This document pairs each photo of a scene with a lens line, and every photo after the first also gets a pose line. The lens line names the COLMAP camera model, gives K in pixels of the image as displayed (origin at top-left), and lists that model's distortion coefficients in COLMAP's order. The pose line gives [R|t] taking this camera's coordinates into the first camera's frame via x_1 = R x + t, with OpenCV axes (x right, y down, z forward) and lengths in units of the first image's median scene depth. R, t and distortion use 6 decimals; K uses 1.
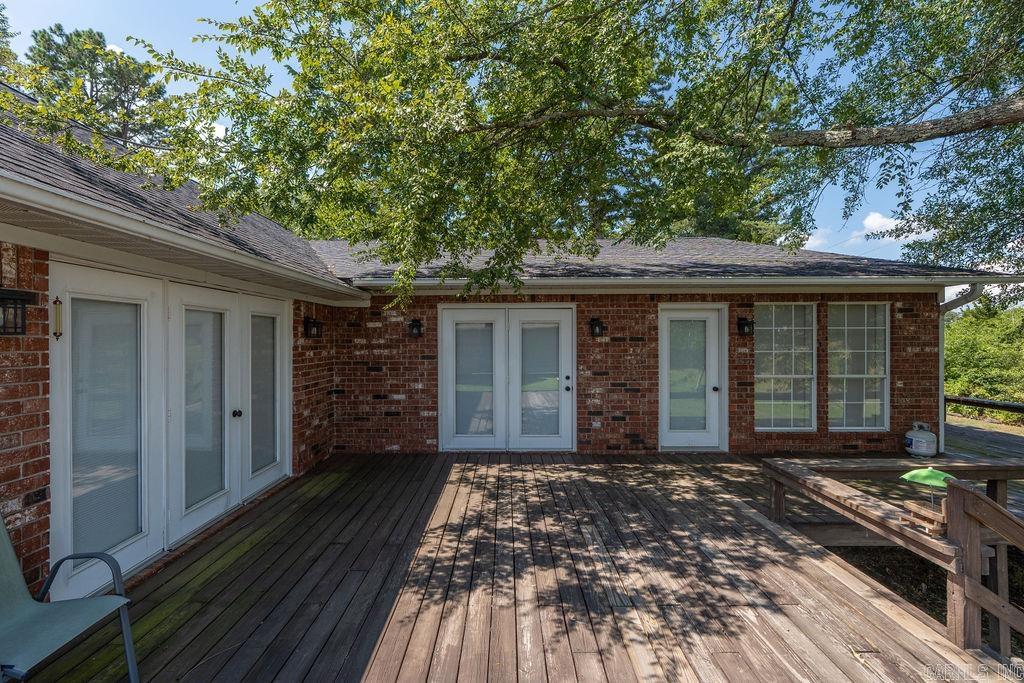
lens RADIAL K [[459.2, 0, 490.8], [0, 459.2, 339.4], [0, 0, 1]] dist [-0.008074, 0.003602]
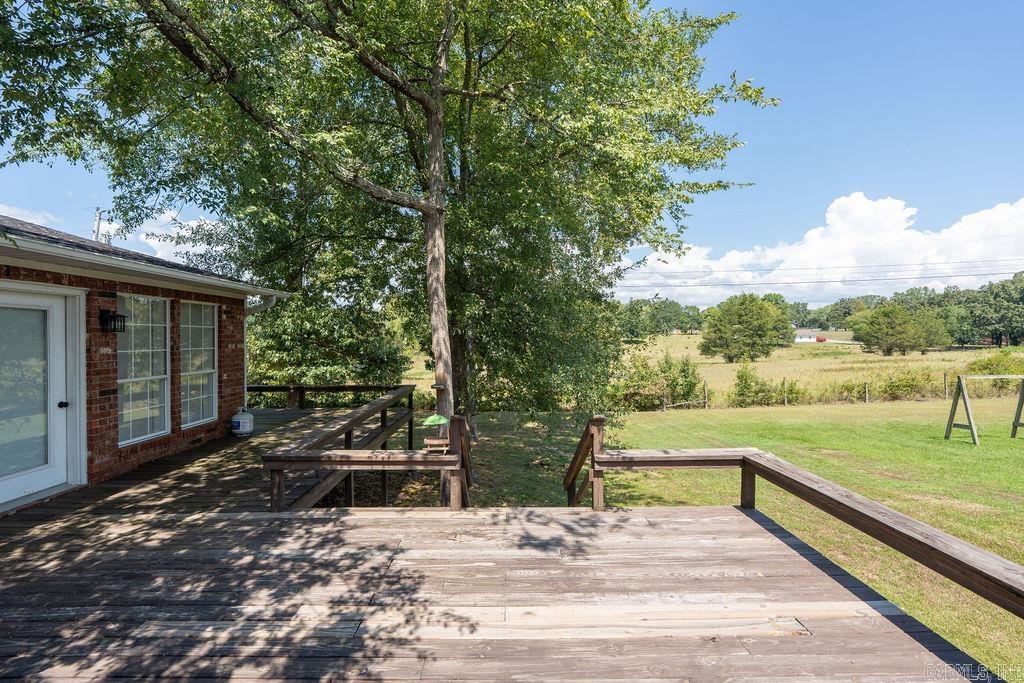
lens RADIAL K [[459.2, 0, 512.1], [0, 459.2, 340.7], [0, 0, 1]] dist [-0.008074, 0.003602]
pose [[-0.025713, -0.004360, 0.999660, -0.368532], [0.004639, 0.999979, 0.004480, 0.008608], [-0.999659, 0.004753, -0.025692, 0.426379]]
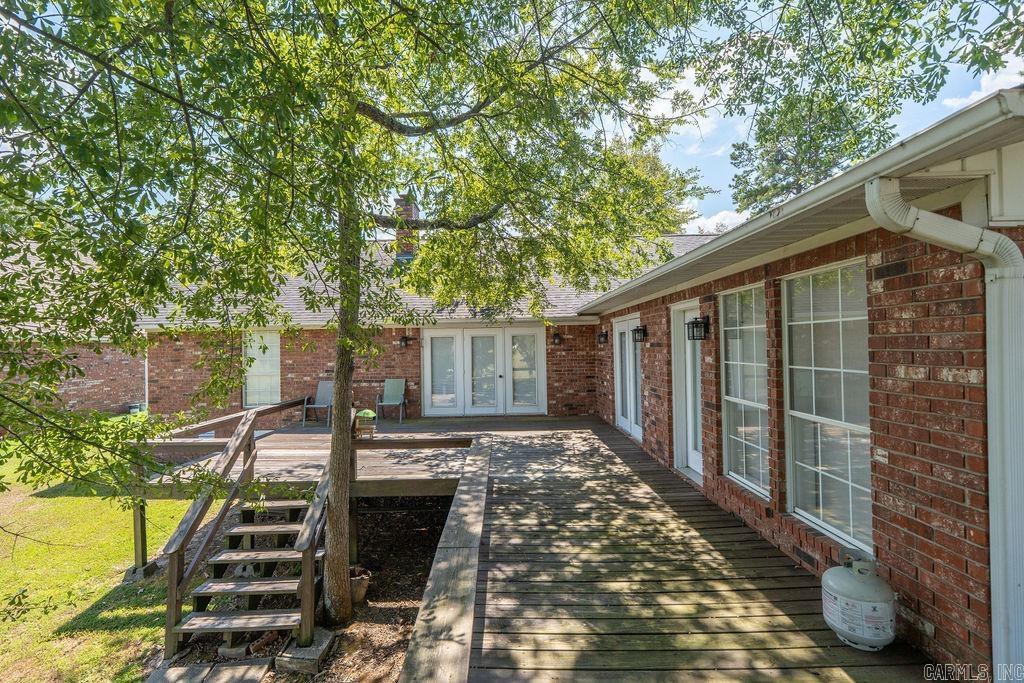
lens RADIAL K [[459.2, 0, 510.6], [0, 459.2, 342.9], [0, 0, 1]] dist [-0.008074, 0.003602]
pose [[0.024943, -0.003607, -0.999682, 1.766760], [0.020652, 0.999782, -0.003092, -0.010075], [0.999476, -0.020569, 0.025012, 0.910477]]
